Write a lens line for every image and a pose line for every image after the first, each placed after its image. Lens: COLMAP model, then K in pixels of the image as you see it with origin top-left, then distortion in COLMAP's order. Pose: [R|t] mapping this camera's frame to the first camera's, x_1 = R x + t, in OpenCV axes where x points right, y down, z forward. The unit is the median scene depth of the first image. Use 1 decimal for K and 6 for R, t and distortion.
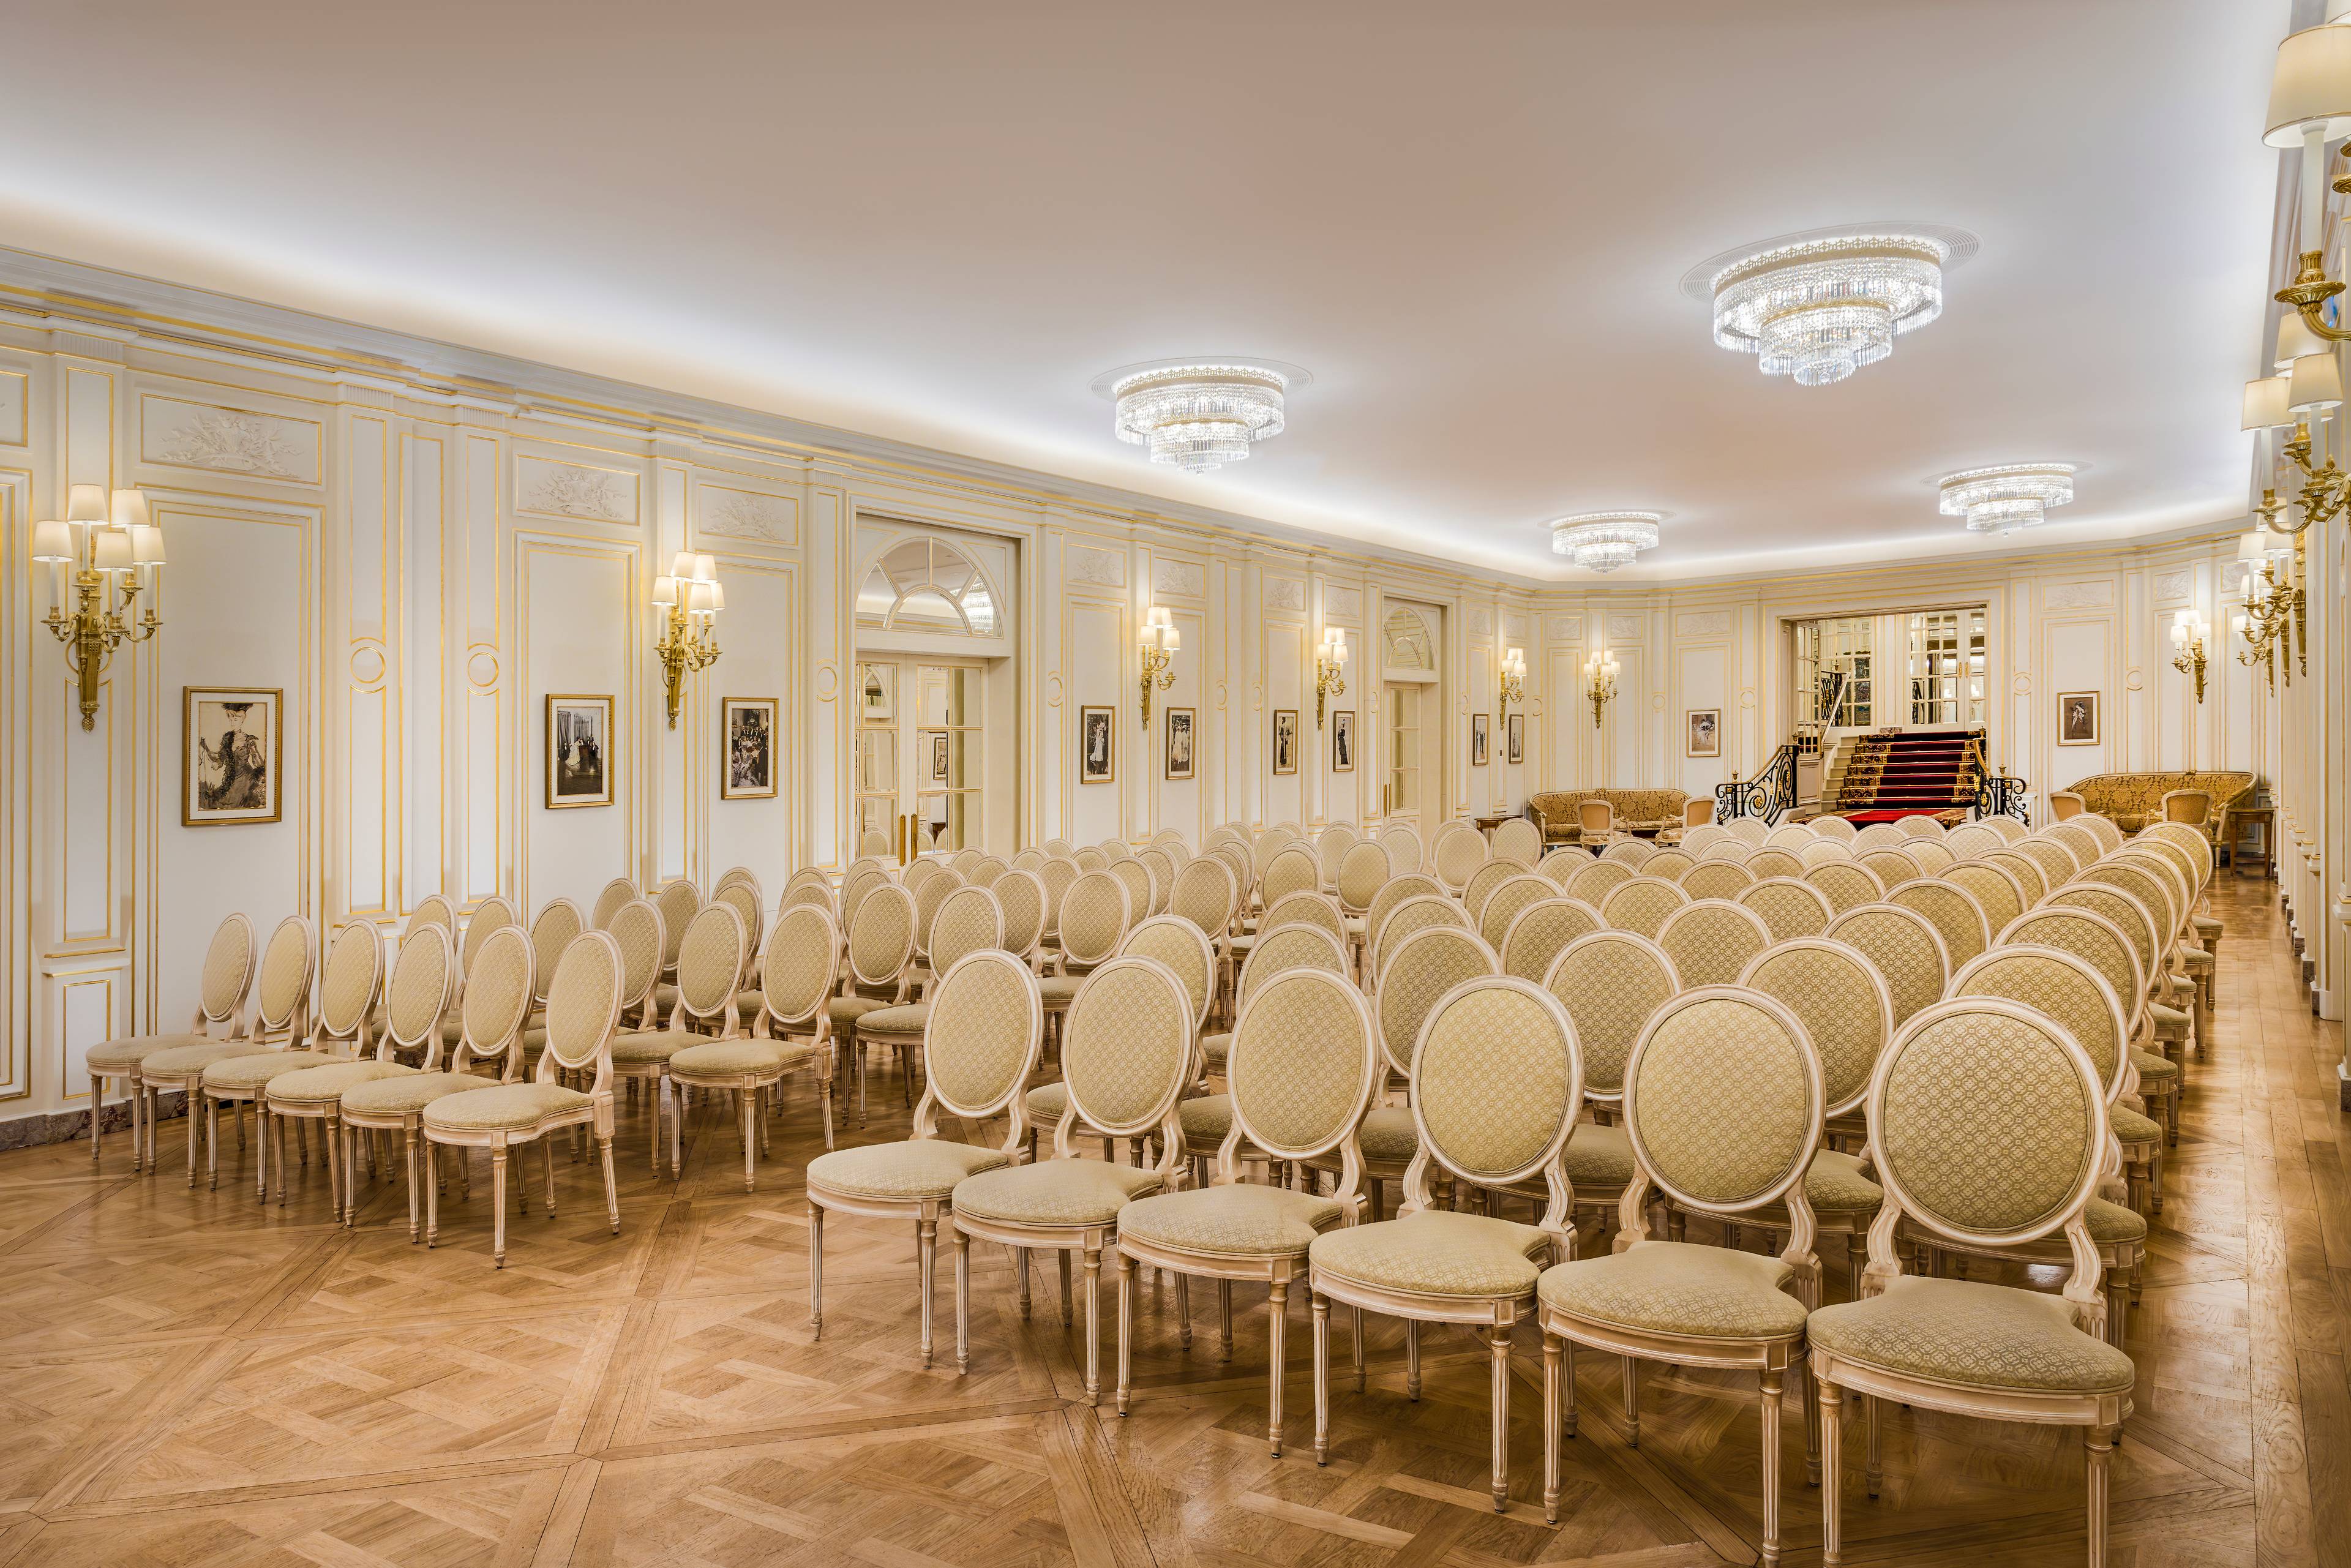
lens RADIAL K [[1600.6, 0, 1212.0], [0, 1600.6, 787.1], [0, 0, 1]] dist [0.008408, 0.003546]
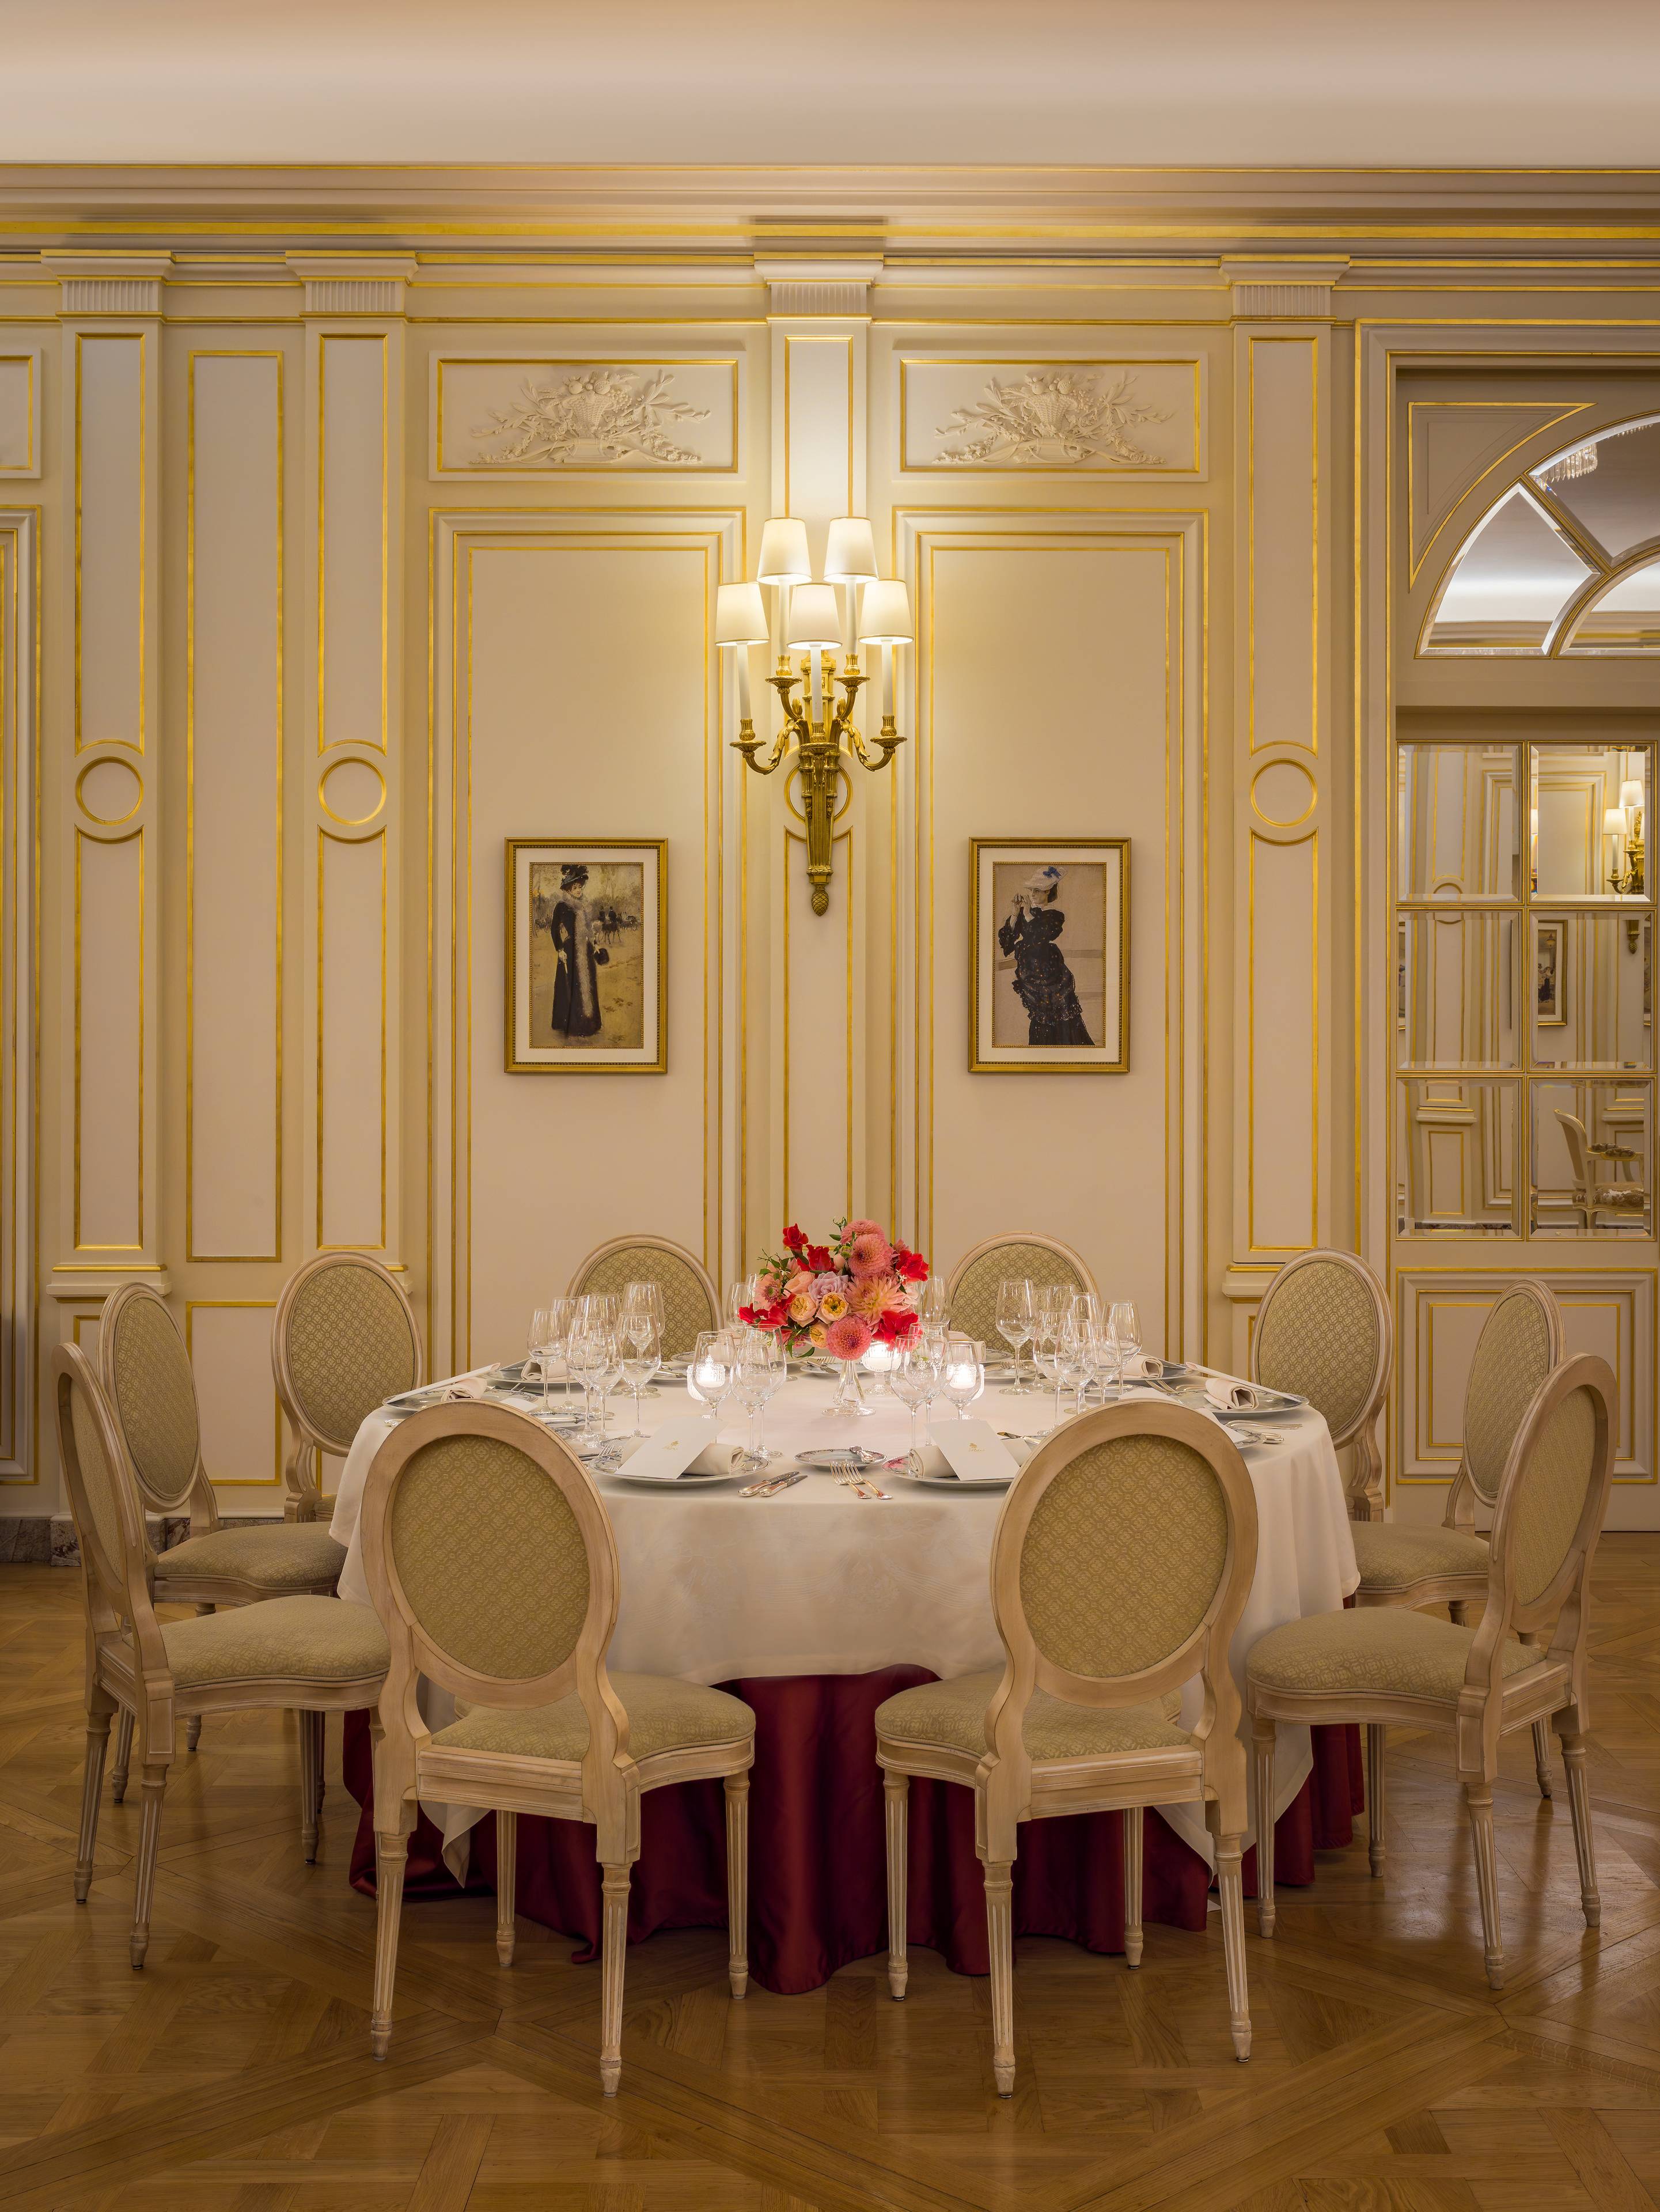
lens RADIAL K [[2893.3, 0, 830.0], [0, 2893.3, 1106.0], [0, 0, 1]] dist [-0.082723, 0.019392]
pose [[0.541816, 0.057353, -0.838538, 0.355227], [-0.031913, 0.998353, 0.047664, -0.019489], [0.839891, 0.000936, 0.542754, 0.549033]]
